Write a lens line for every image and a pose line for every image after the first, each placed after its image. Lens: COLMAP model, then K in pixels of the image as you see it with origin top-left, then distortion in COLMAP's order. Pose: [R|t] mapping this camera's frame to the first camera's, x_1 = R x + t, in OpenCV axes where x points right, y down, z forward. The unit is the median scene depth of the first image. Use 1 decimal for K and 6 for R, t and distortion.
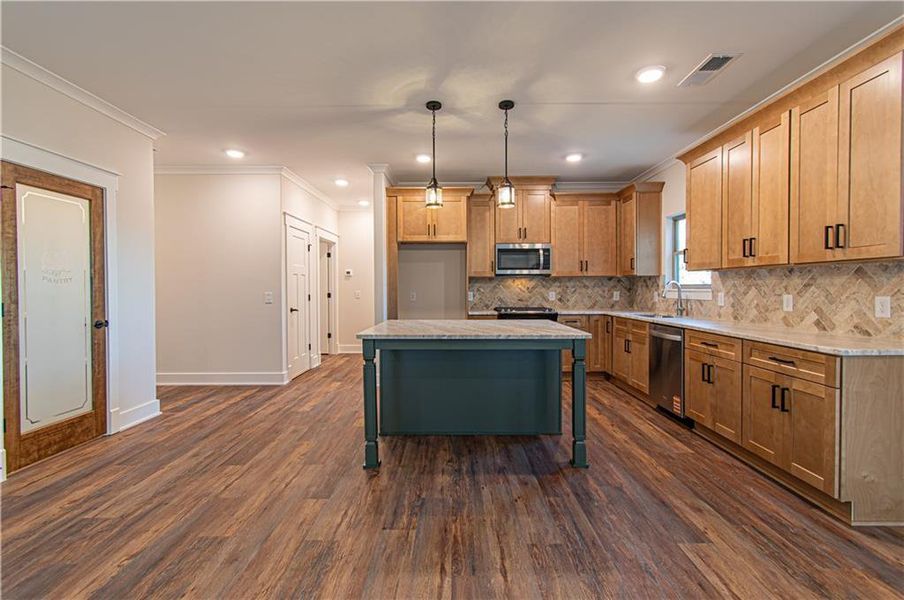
lens RADIAL K [[398.7, 0, 454.8], [0, 398.7, 293.6], [0, 0, 1]] dist [0.003223, -0.000424]
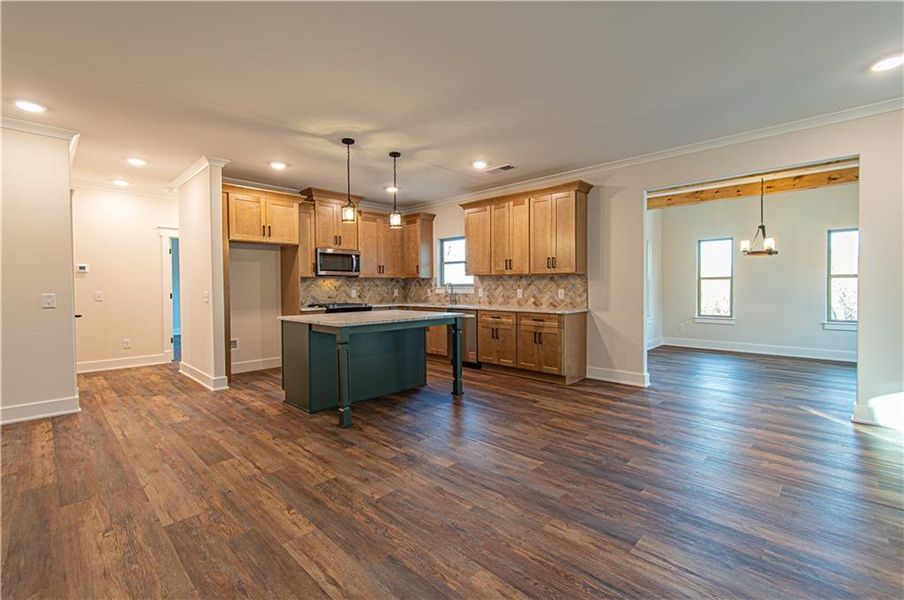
lens RADIAL K [[398.7, 0, 454.8], [0, 398.7, 293.6], [0, 0, 1]] dist [0.003223, -0.000424]
pose [[0.695157, -0.015525, 0.718690, -0.690157], [0.014647, 0.999865, 0.007431, 0.003528], [-0.718709, 0.005361, 0.695291, -0.105711]]
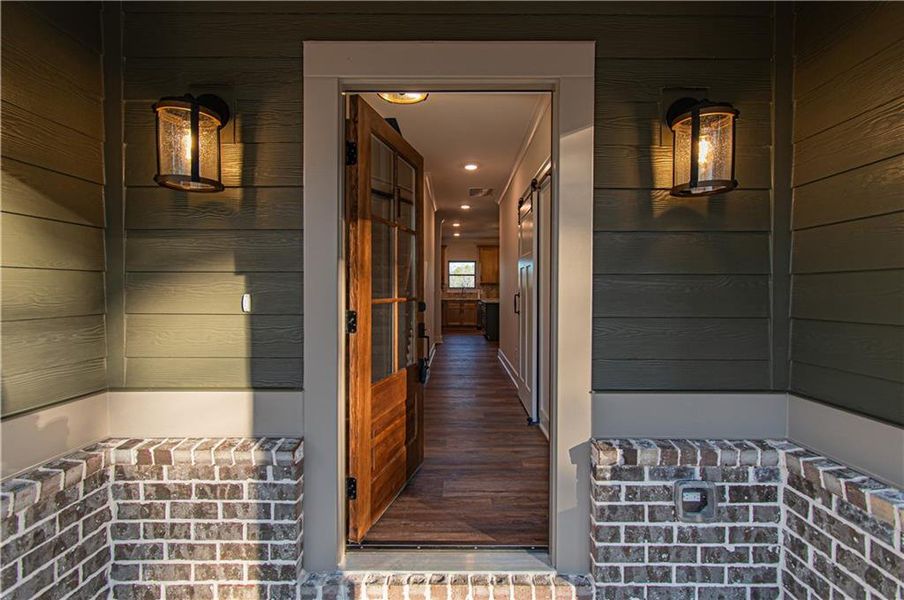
lens RADIAL K [[419.4, 0, 455.3], [0, 419.4, 294.6], [0, 0, 1]] dist [0.002228, 0.000172]
pose [[0.008706, -0.001179, 0.999961, -2.965671], [0.013191, 0.999912, 0.001064, 0.030049], [-0.999875, 0.013182, 0.008721, 1.309831]]
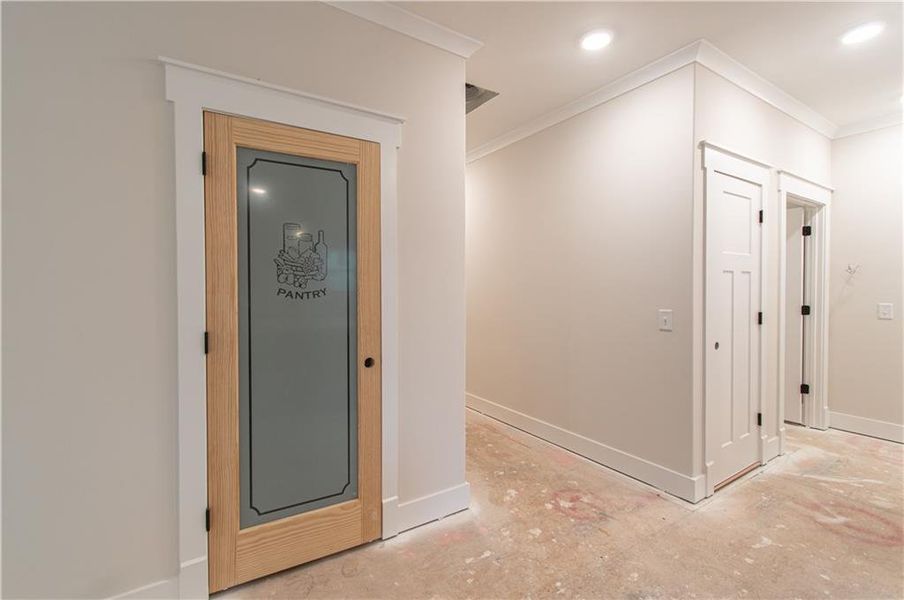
lens RADIAL K [[398.7, 0, 454.8], [0, 398.7, 293.6], [0, 0, 1]] dist [0.003223, -0.000424]
pose [[0.542703, 0.012758, -0.839827, -0.270721], [-0.010281, 0.999911, 0.008547, -0.035104], [0.839861, 0.003996, 0.542786, 0.722724]]
